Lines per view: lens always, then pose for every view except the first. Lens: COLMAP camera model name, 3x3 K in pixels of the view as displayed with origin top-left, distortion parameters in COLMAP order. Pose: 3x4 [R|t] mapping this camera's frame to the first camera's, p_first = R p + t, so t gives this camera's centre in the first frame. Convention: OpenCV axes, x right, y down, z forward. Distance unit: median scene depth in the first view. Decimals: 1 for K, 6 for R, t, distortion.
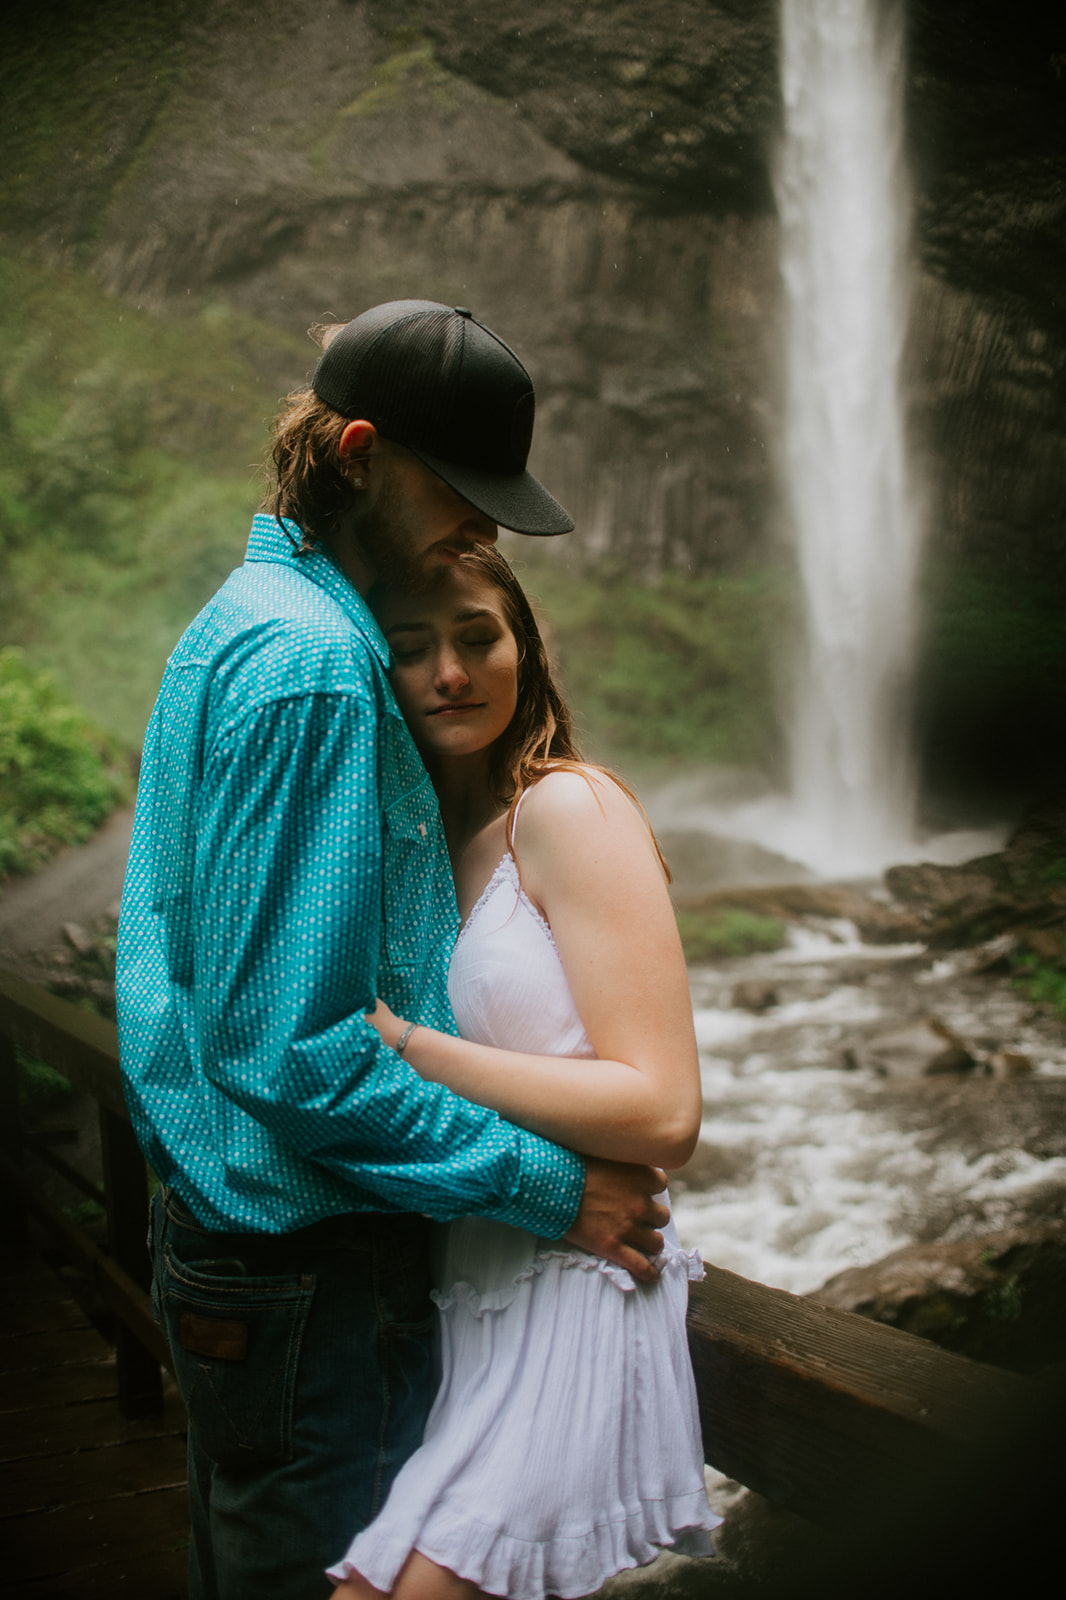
lens RADIAL K [[1629.9, 0, 515.8], [0, 1629.9, 803.0], [0, 0, 1]] dist [-0.133140, 0.000000]
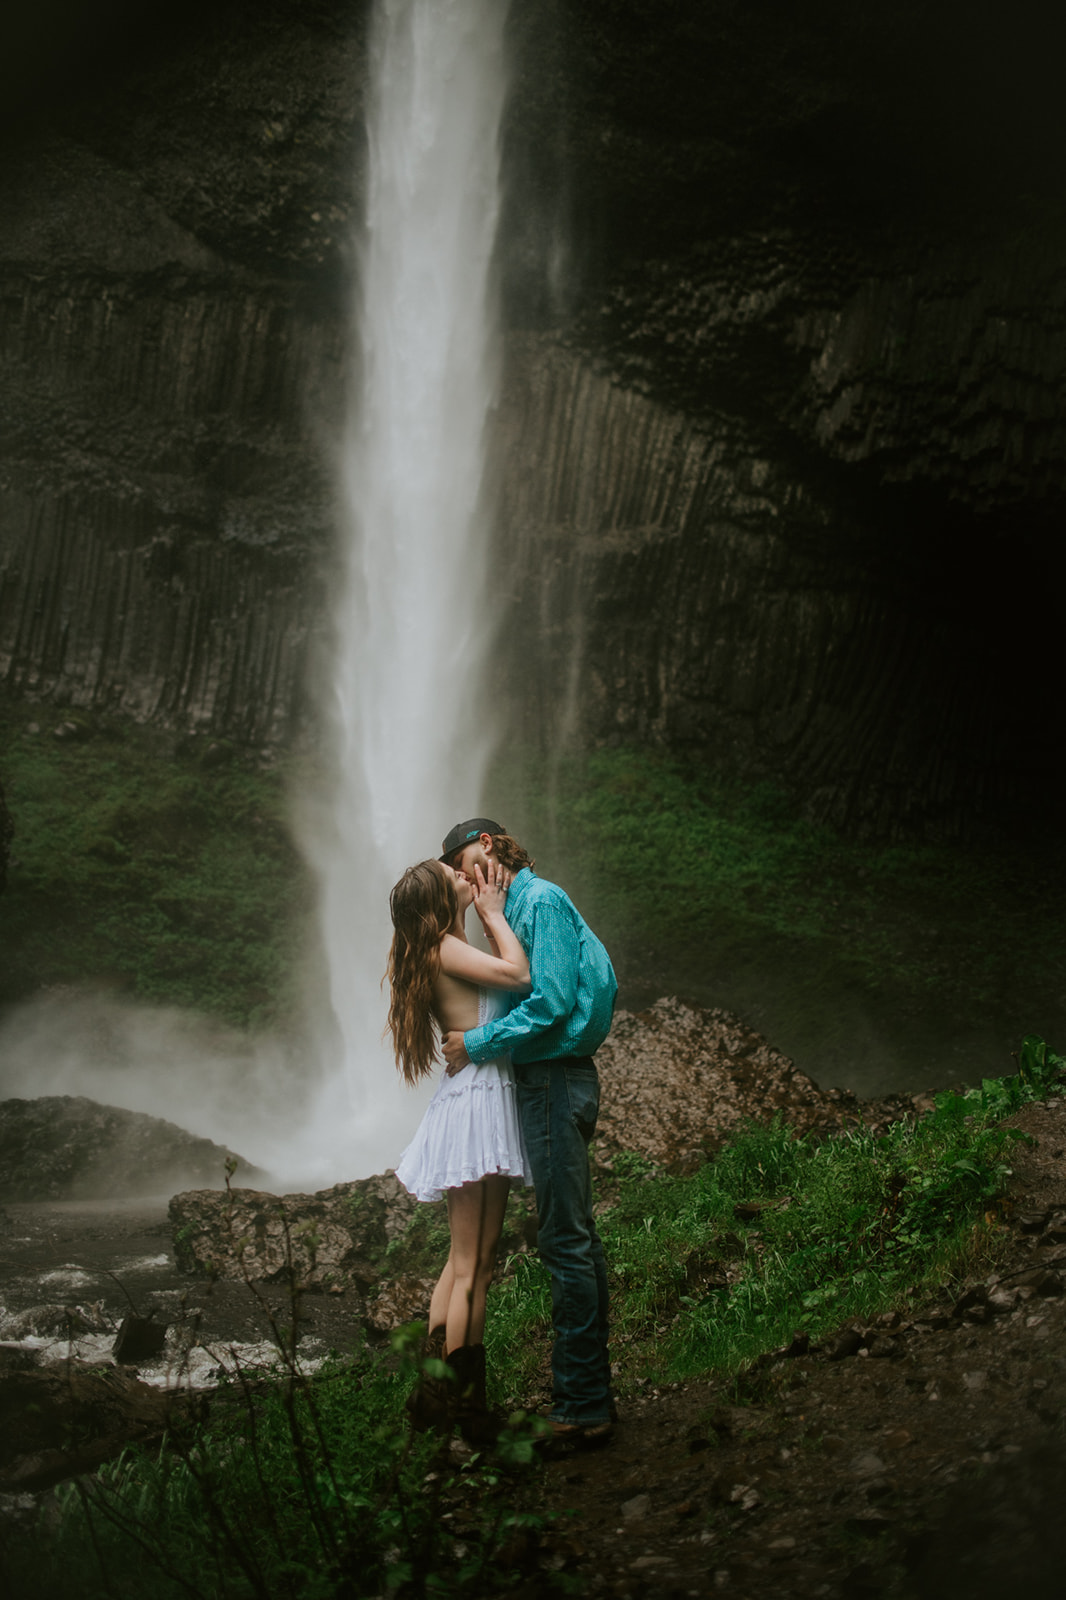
lens RADIAL K [[1629.9, 0, 530.0], [0, 1629.9, 810.2], [0, 0, 1]] dist [-0.133140, 0.000000]
pose [[0.994851, 0.040099, 0.093082, 0.142540], [-0.026210, 0.988952, -0.145898, -0.005872], [-0.097904, 0.142707, 0.984911, 0.238723]]
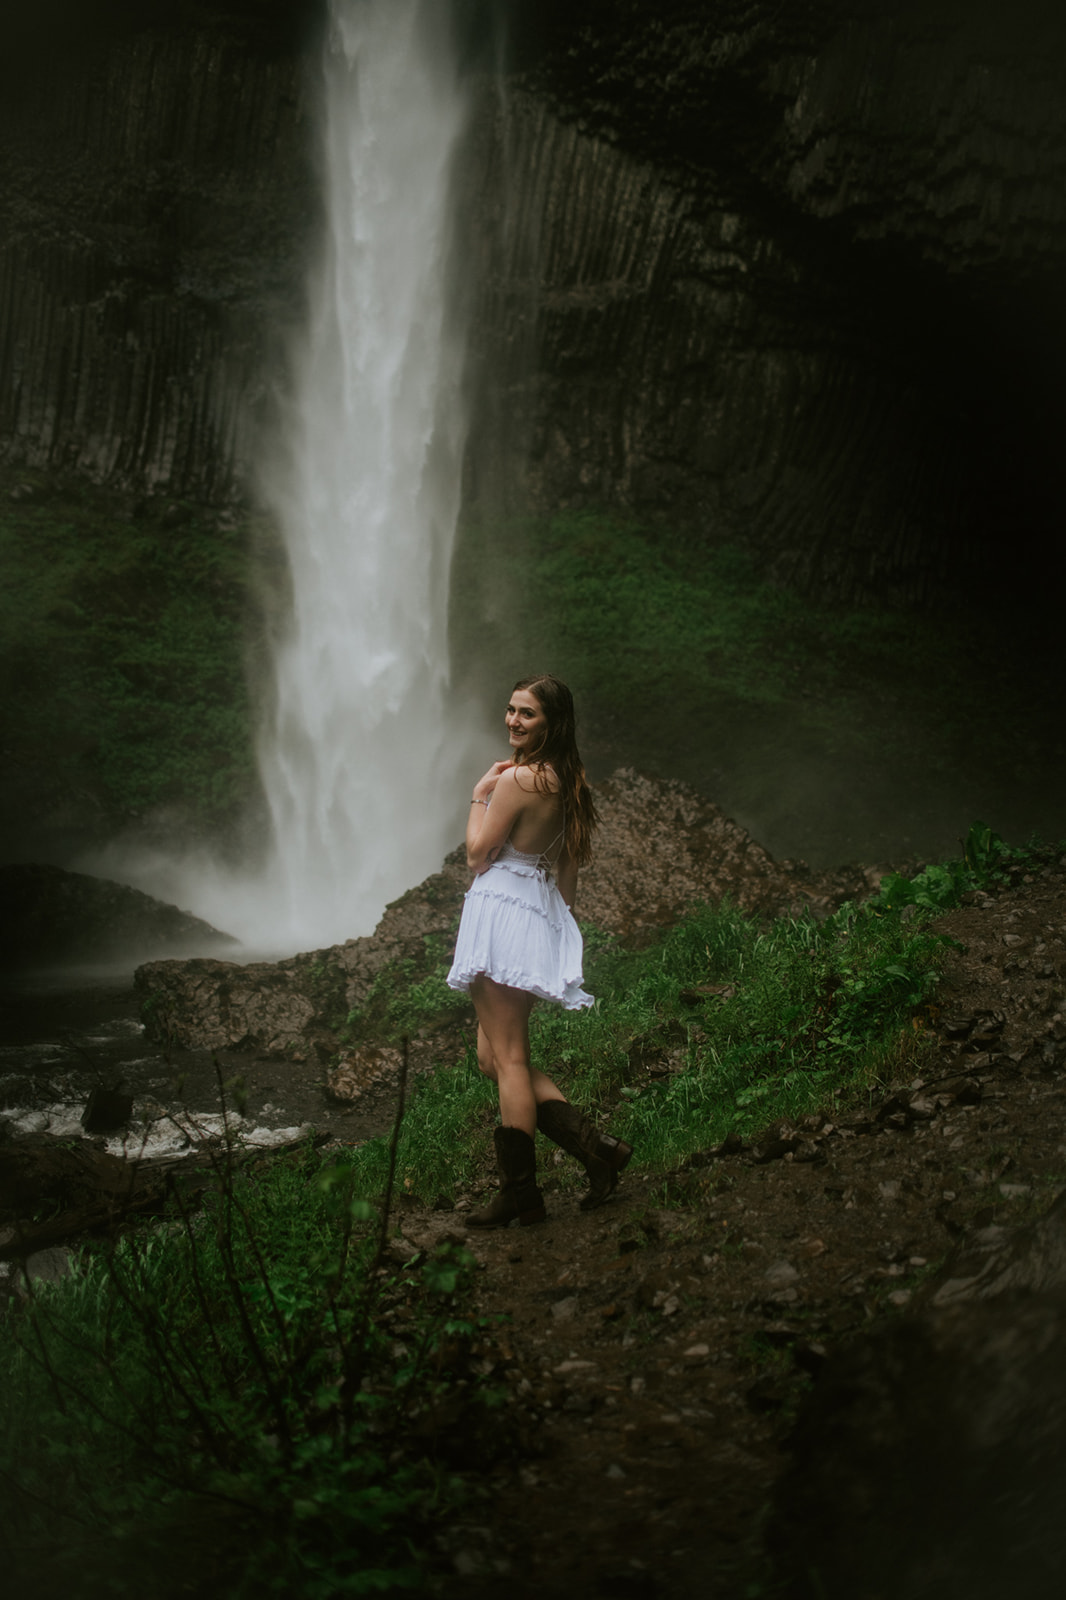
lens RADIAL K [[1629.9, 0, 524.6], [0, 1629.9, 810.6], [0, 0, 1]] dist [-0.133140, 0.000000]
pose [[0.992842, 0.026539, 0.116448, 0.143329], [-0.026925, 0.999636, 0.001746, -0.008196], [-0.116359, -0.004869, 0.993195, 0.237626]]
